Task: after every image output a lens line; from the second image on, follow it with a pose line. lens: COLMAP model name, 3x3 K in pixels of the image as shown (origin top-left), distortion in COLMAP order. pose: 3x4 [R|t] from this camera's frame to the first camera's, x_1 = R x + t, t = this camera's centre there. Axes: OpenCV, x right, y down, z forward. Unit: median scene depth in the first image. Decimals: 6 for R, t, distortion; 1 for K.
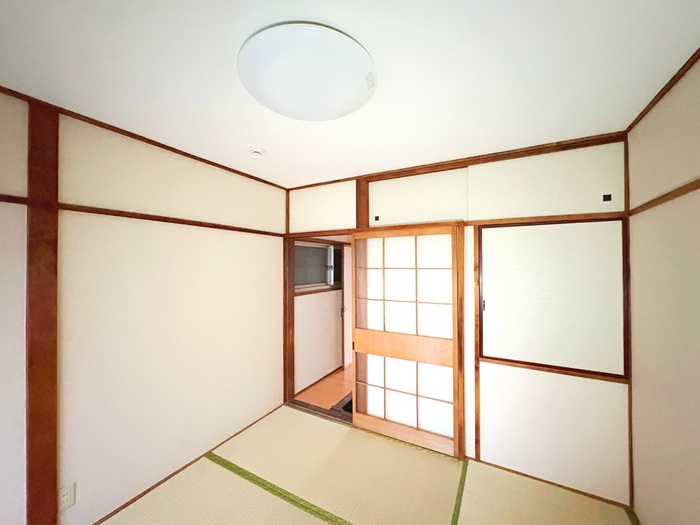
lens RADIAL K [[278.6, 0, 348.1], [0, 278.6, 262.7], [0, 0, 1]] dist [0.001858, 0.000143]
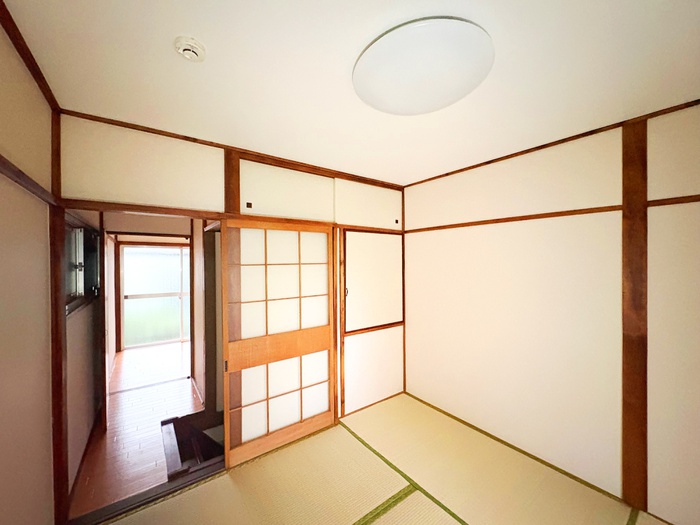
lens RADIAL K [[278.6, 0, 348.1], [0, 278.6, 262.7], [0, 0, 1]] dist [0.001858, 0.000143]
pose [[0.416407, -0.006118, 0.909158, -0.592501], [-0.000849, 0.999974, 0.007118, 0.009171], [-0.909178, -0.003735, 0.416391, 0.416717]]
